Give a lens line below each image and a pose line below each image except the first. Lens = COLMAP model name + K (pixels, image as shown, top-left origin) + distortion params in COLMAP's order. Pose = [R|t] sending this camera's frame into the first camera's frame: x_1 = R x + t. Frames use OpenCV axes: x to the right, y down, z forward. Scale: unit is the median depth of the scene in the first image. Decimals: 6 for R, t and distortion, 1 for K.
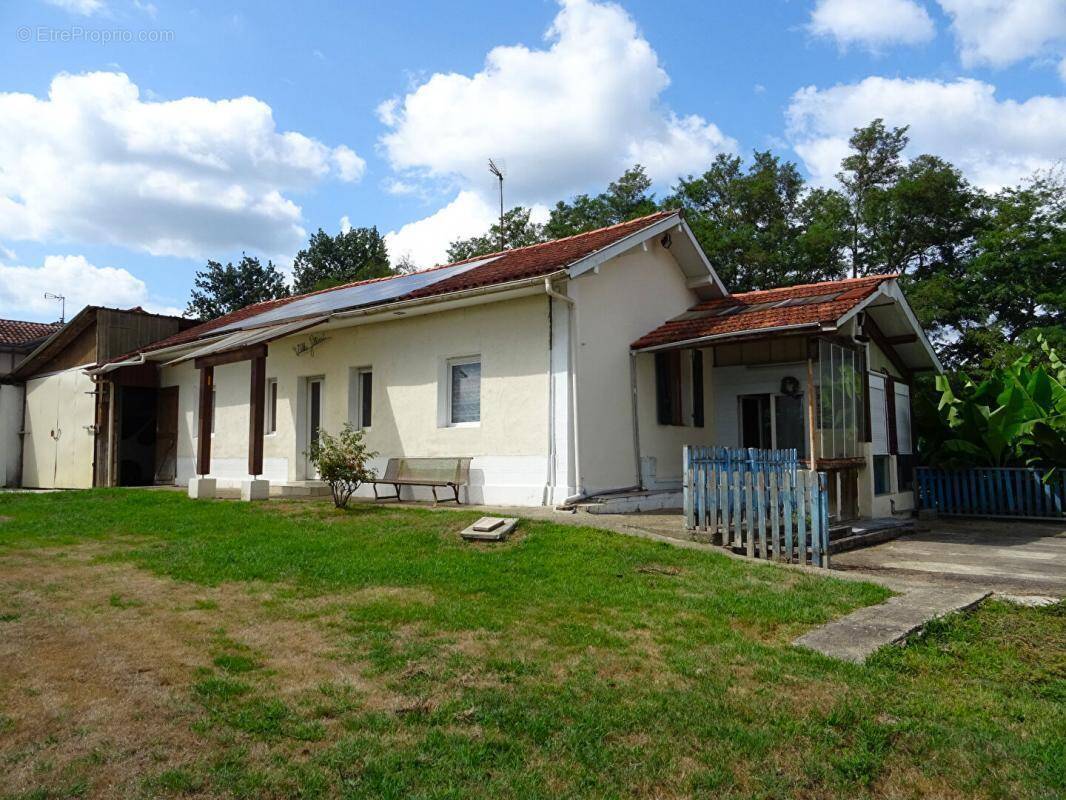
lens RADIAL K [[812.1, 0, 536.8], [0, 812.1, 400.7], [0, 0, 1]] dist [-0.007583, -0.003319]
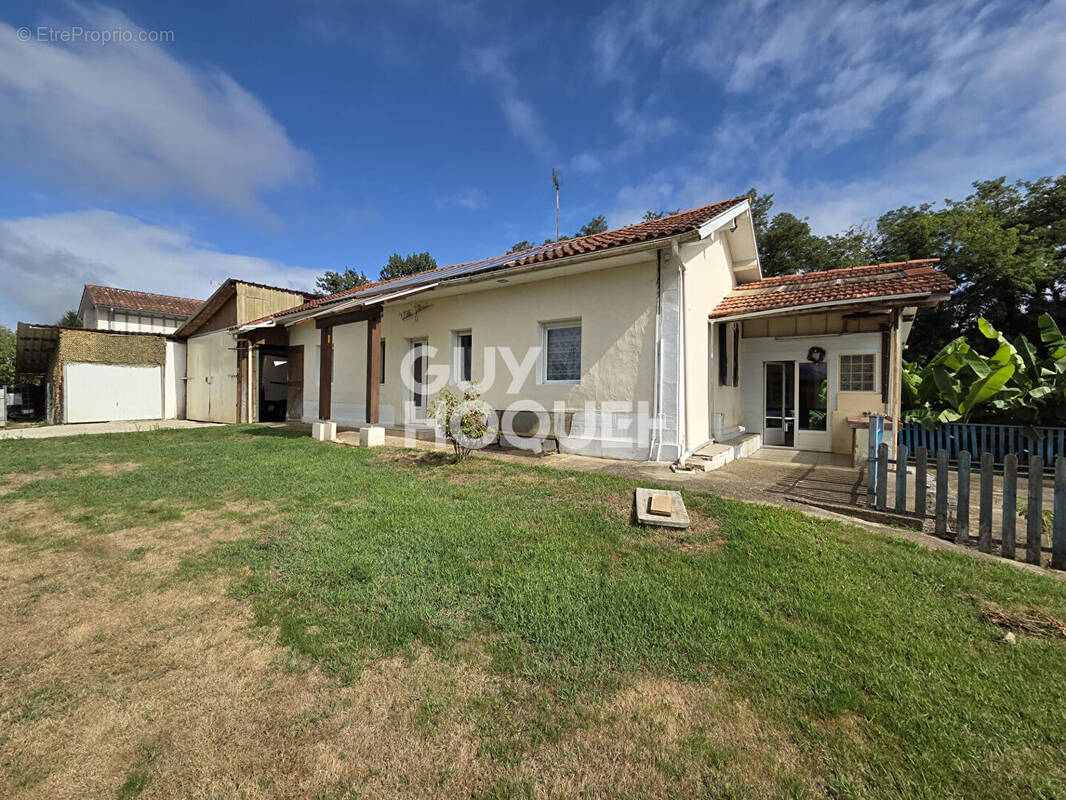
lens RADIAL K [[431.7, 0, 523.1], [0, 431.7, 396.6], [0, 0, 1]] dist [-0.001533, -0.000070]
pose [[0.998829, 0.017941, 0.044927, -0.150336], [-0.021386, 0.996770, 0.077410, 0.003440], [-0.043393, -0.078280, 0.995987, 0.361658]]
